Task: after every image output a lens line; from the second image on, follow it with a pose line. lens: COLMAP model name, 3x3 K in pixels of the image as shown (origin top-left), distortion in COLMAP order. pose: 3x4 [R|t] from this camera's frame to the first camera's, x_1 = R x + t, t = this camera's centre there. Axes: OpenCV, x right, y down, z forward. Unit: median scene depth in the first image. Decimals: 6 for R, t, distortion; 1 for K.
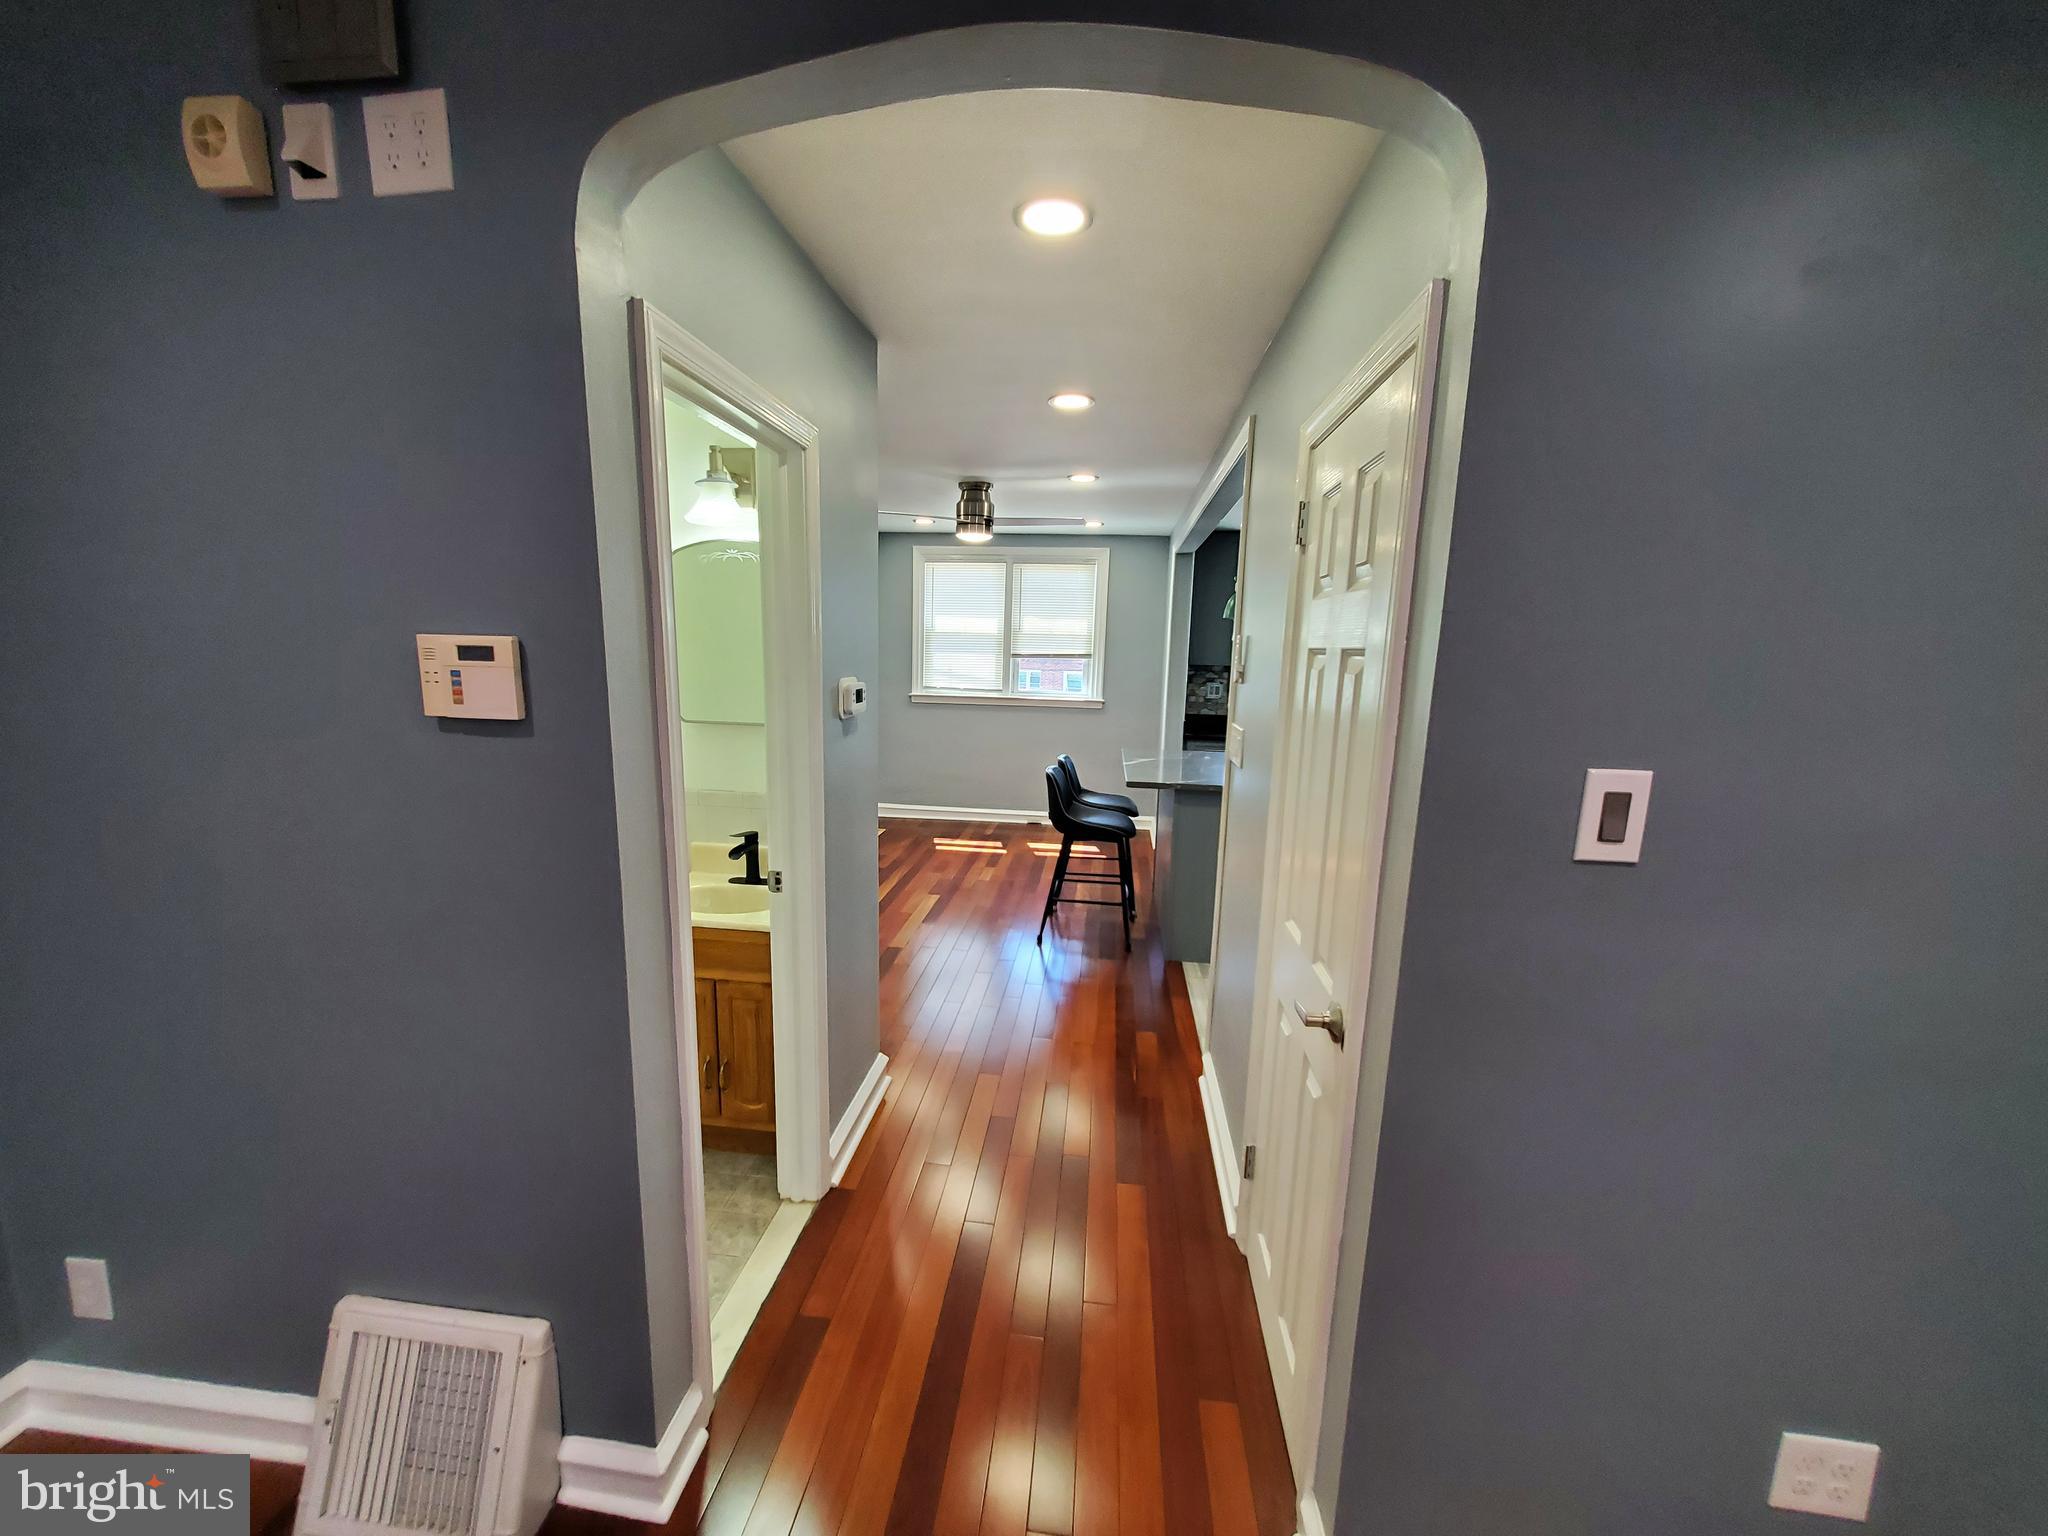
lens RADIAL K [[806.8, 0, 1015.2], [0, 806.8, 786.8], [0, 0, 1]] dist [0.002862, -0.002388]
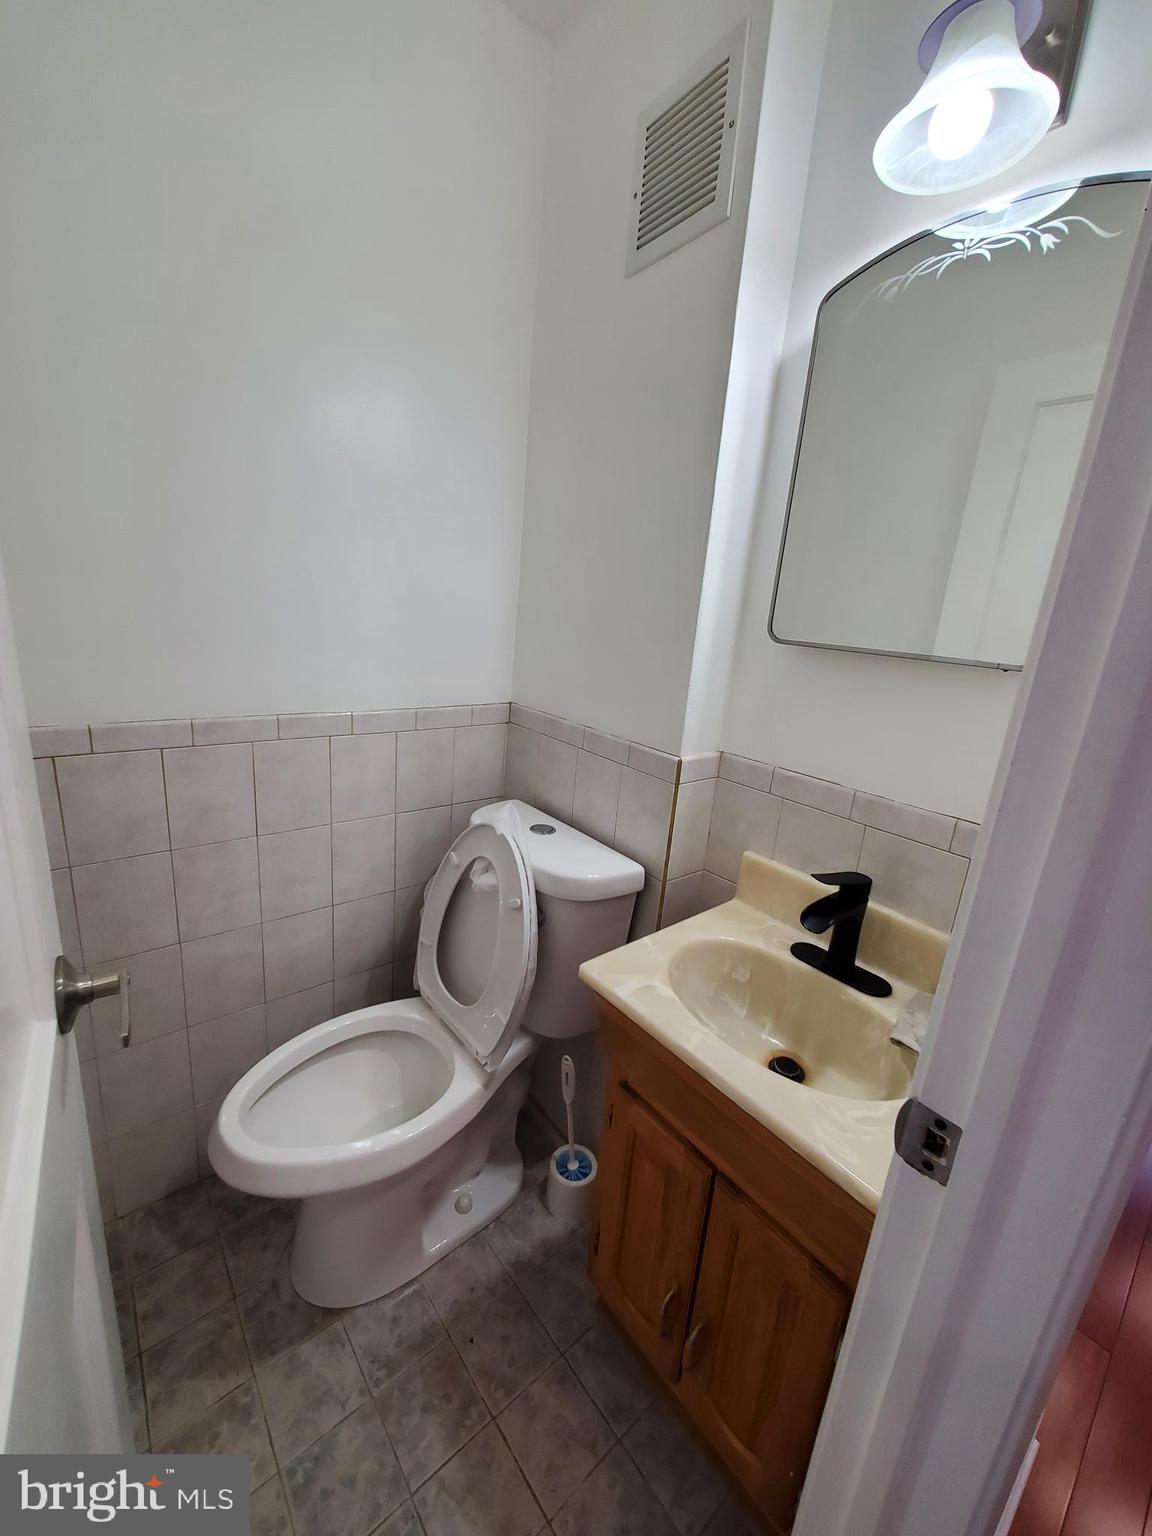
lens RADIAL K [[605.1, 0, 571.3], [0, 605.1, 757.6], [0, 0, 1]] dist [0.002862, -0.002388]
pose [[0.729293, 0.204378, -0.652964, -0.167797], [-0.181042, 0.977972, 0.103902, -0.016167], [0.659815, 0.042439, 0.750228, 0.445134]]
